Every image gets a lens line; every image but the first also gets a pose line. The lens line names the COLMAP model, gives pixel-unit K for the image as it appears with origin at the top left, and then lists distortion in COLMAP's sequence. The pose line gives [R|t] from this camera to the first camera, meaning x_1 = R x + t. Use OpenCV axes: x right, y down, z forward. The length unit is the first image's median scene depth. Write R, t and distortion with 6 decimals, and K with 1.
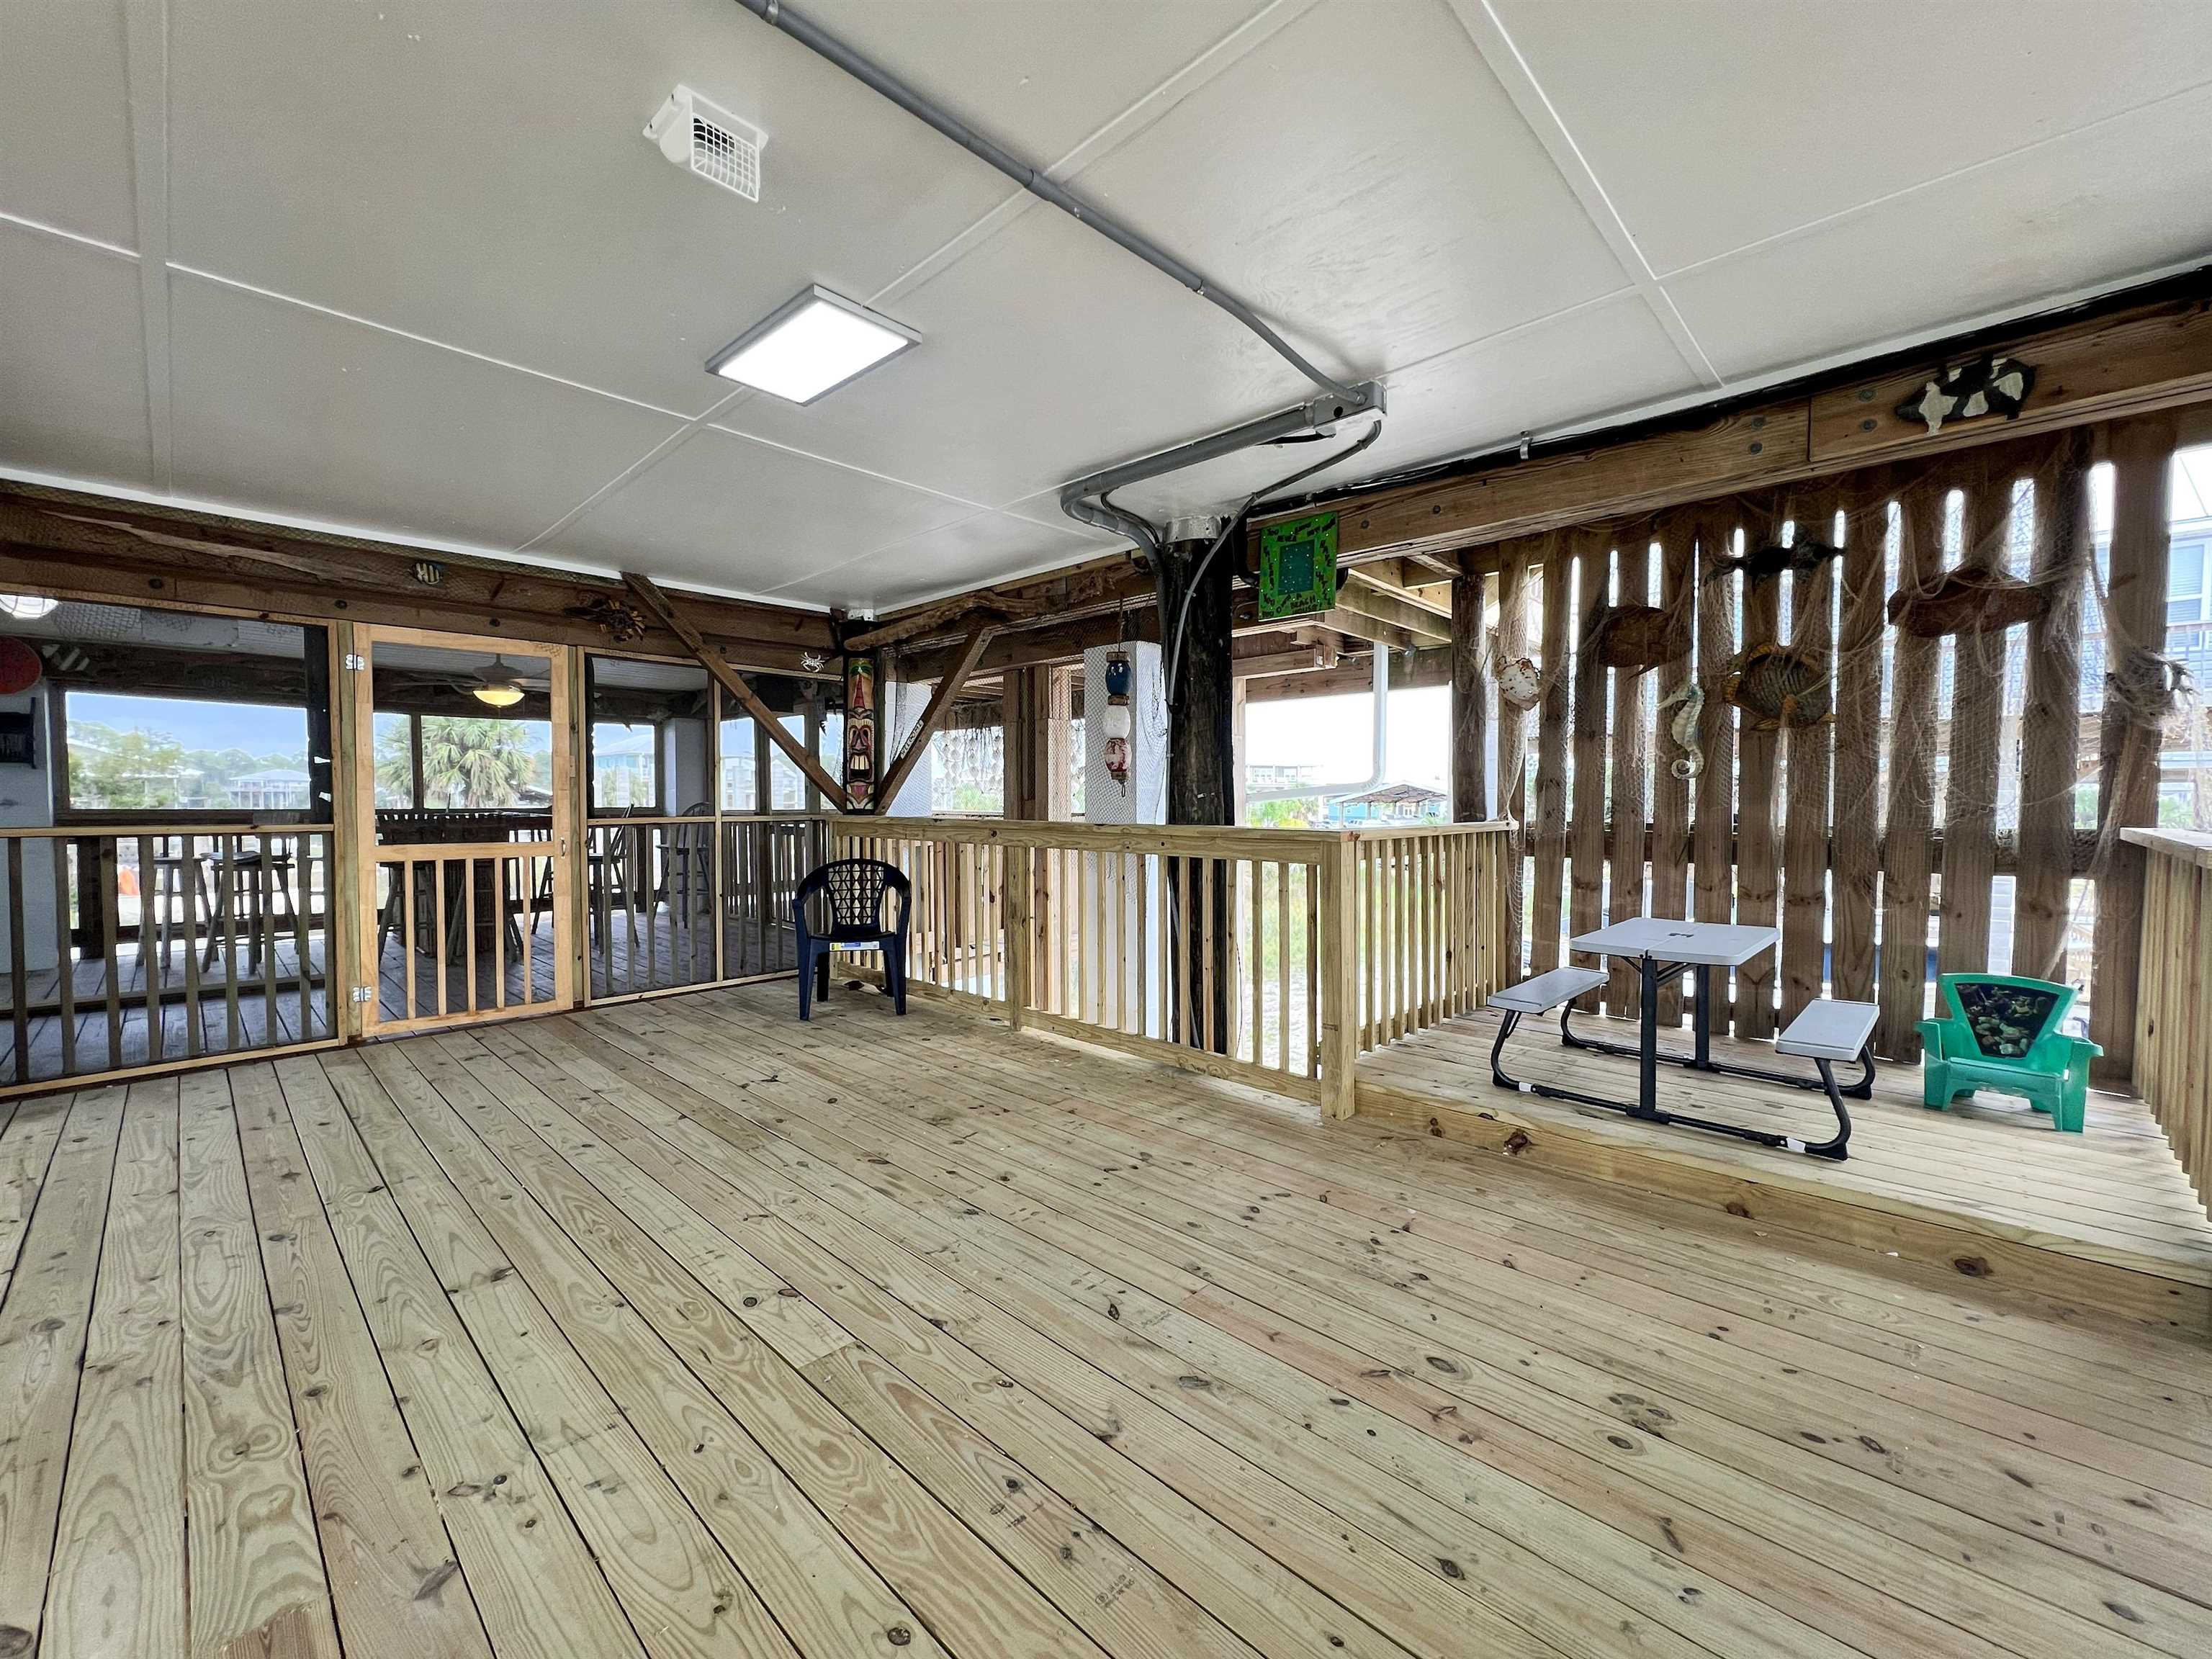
lens RADIAL K [[892.6, 0, 1106.0], [0, 892.6, 829.5], [0, 0, 1]] dist [0.000045, -0.000030]
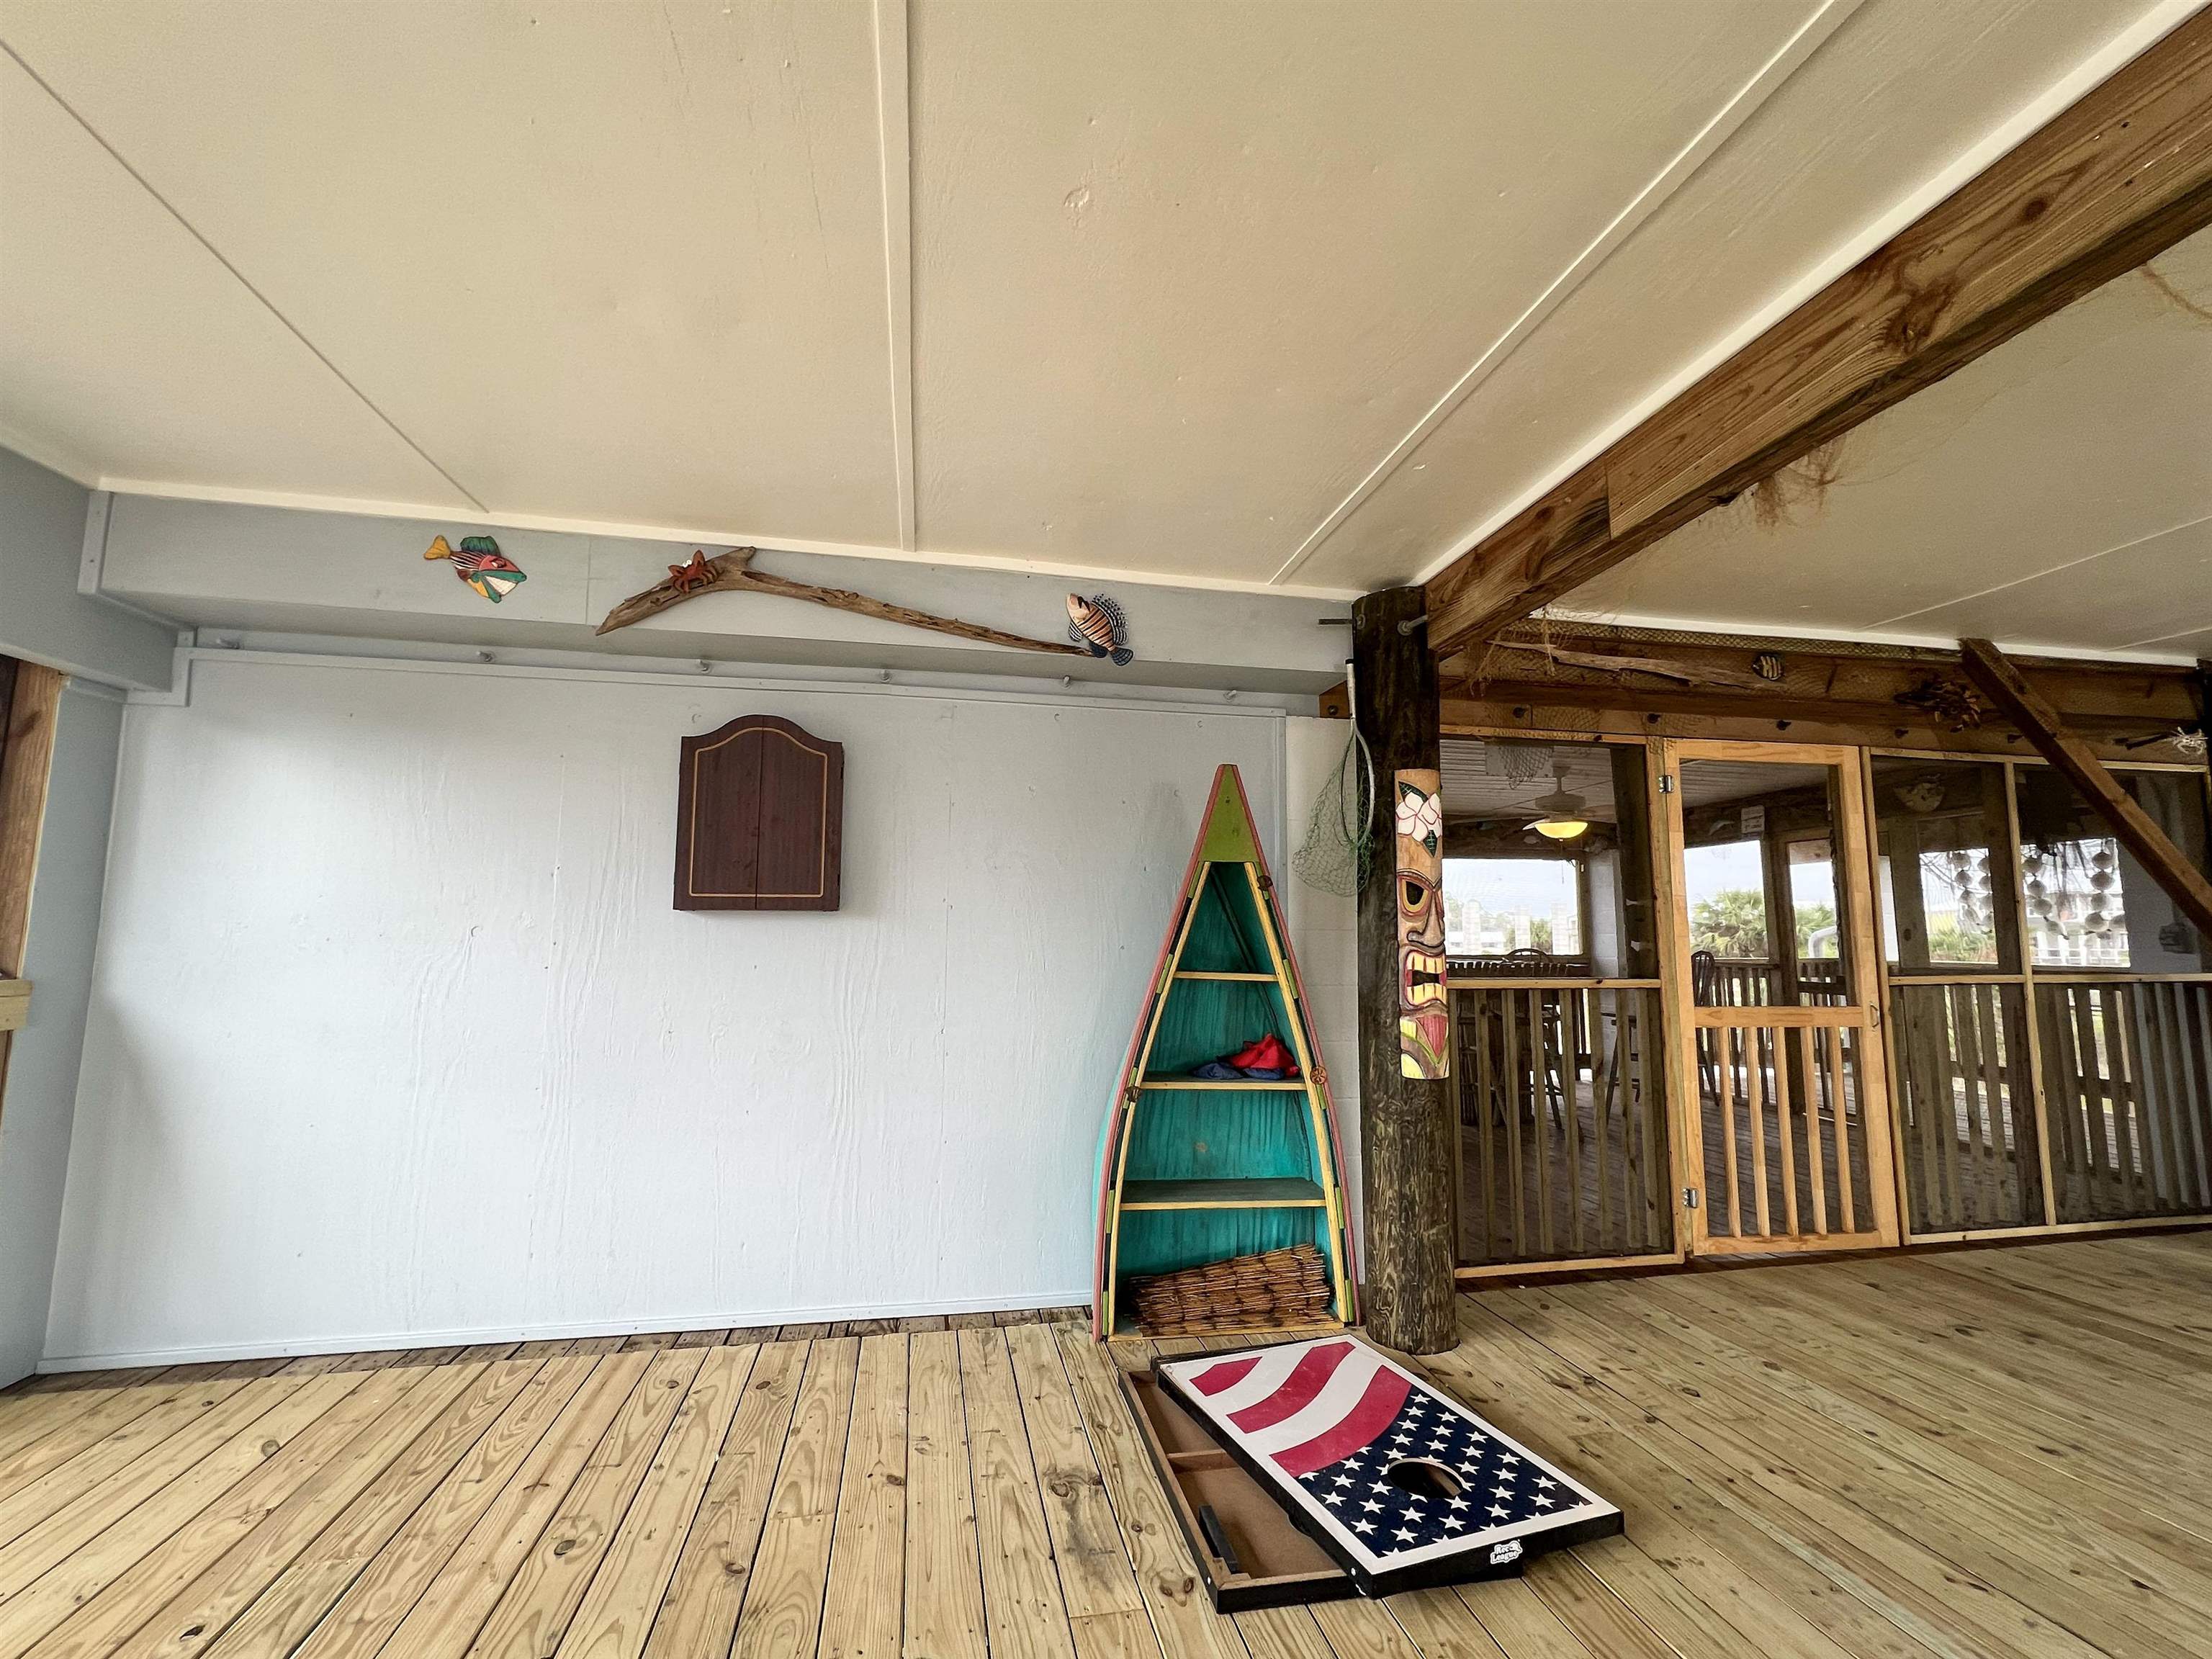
lens RADIAL K [[927.4, 0, 1106.0], [0, 927.4, 829.5], [0, 0, 1]] dist [-0.000070, -0.000323]
pose [[0.813075, -0.059888, -0.579070, -0.834933], [-0.028897, 0.989317, -0.142891, -0.003595], [0.581441, 0.132914, 0.802658, -0.008113]]
